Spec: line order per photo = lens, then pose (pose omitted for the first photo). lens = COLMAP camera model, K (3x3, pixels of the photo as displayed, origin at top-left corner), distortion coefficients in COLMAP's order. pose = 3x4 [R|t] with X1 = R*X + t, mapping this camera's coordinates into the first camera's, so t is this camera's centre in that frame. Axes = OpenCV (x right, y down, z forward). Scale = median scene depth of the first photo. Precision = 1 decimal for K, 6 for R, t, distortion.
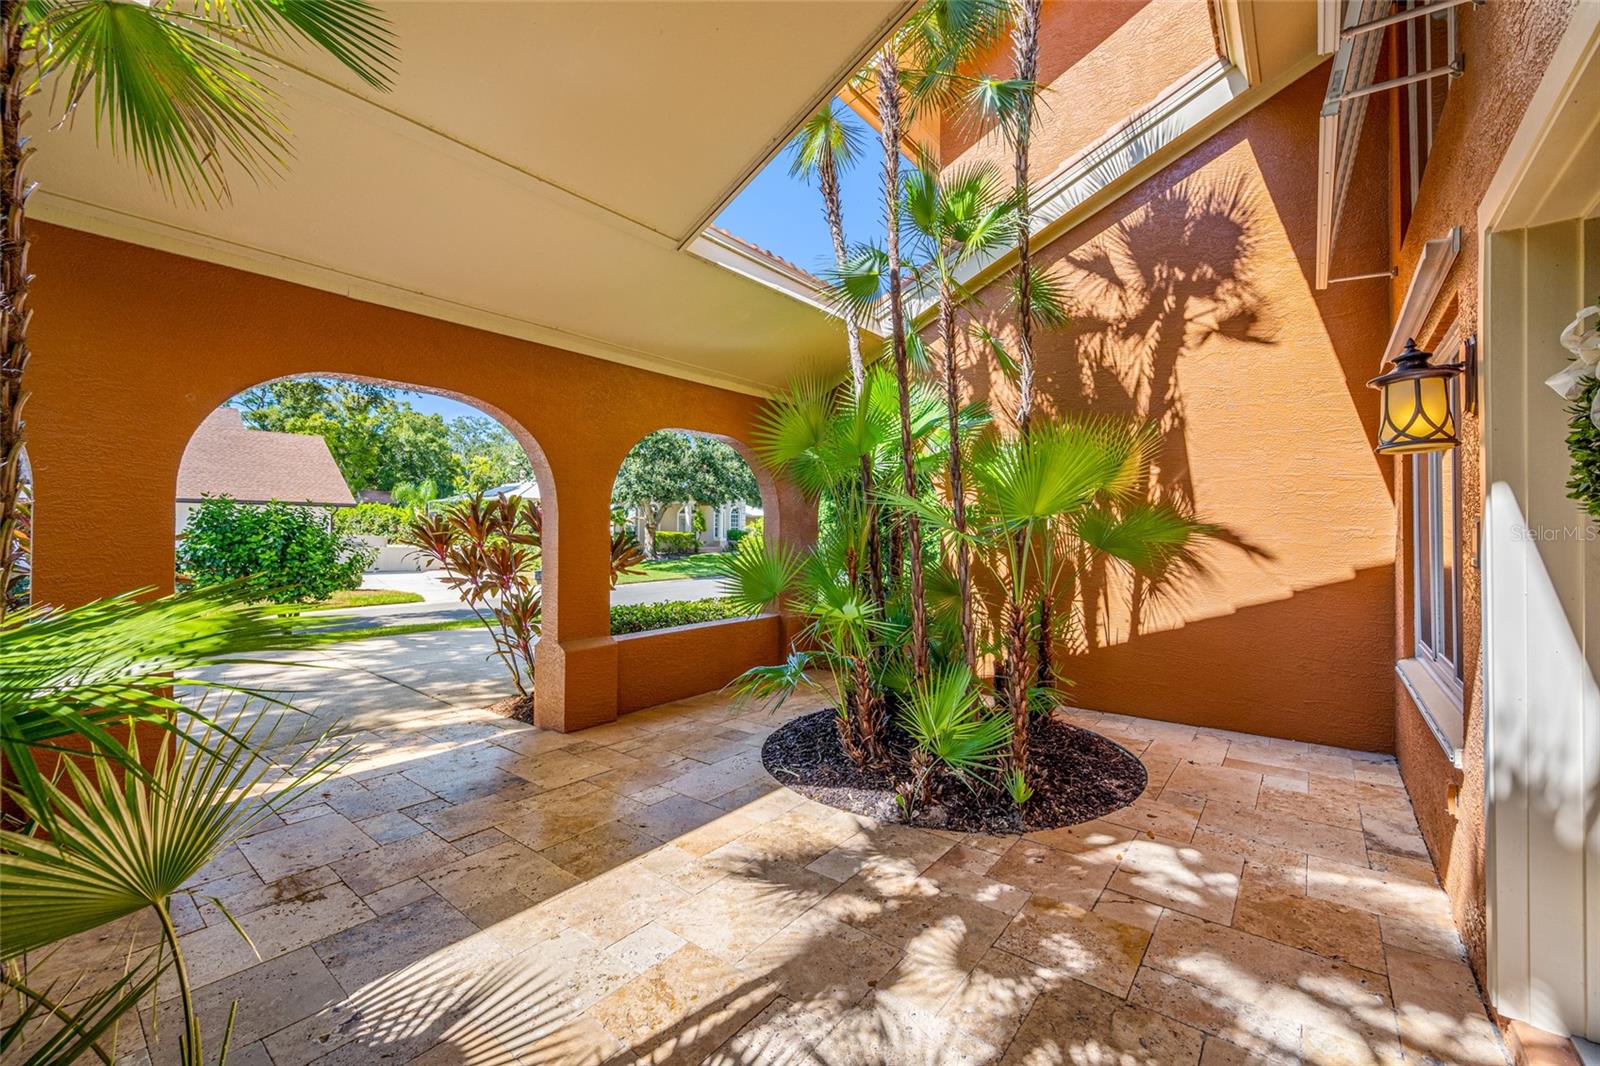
lens RADIAL K [[637.4, 0, 802.3], [0, 637.4, 522.8], [0, 0, 1]] dist [0.001881, -0.000175]
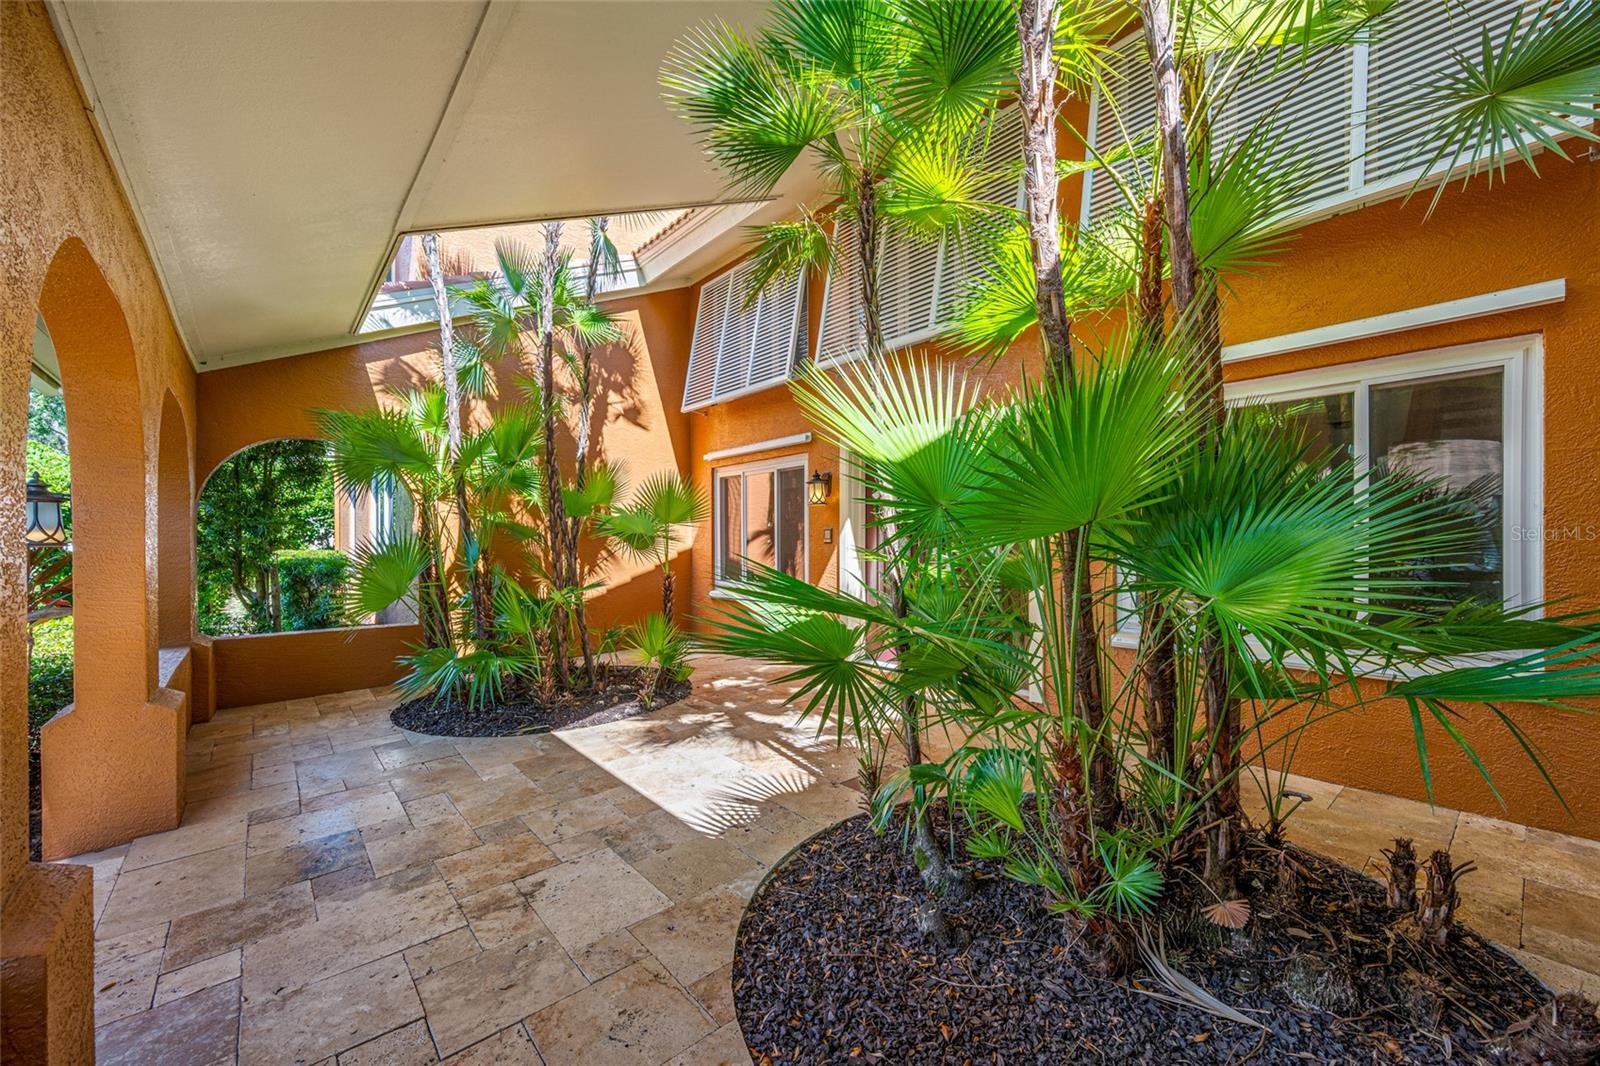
lens RADIAL K [[637.4, 0, 802.5], [0, 637.4, 537.7], [0, 0, 1]] dist [0.001881, -0.000175]
pose [[0.187679, -0.008342, 0.982195, -1.322032], [-0.008445, 0.999913, 0.010106, 0.005676], [-0.982194, -0.010191, 0.187592, 0.300814]]
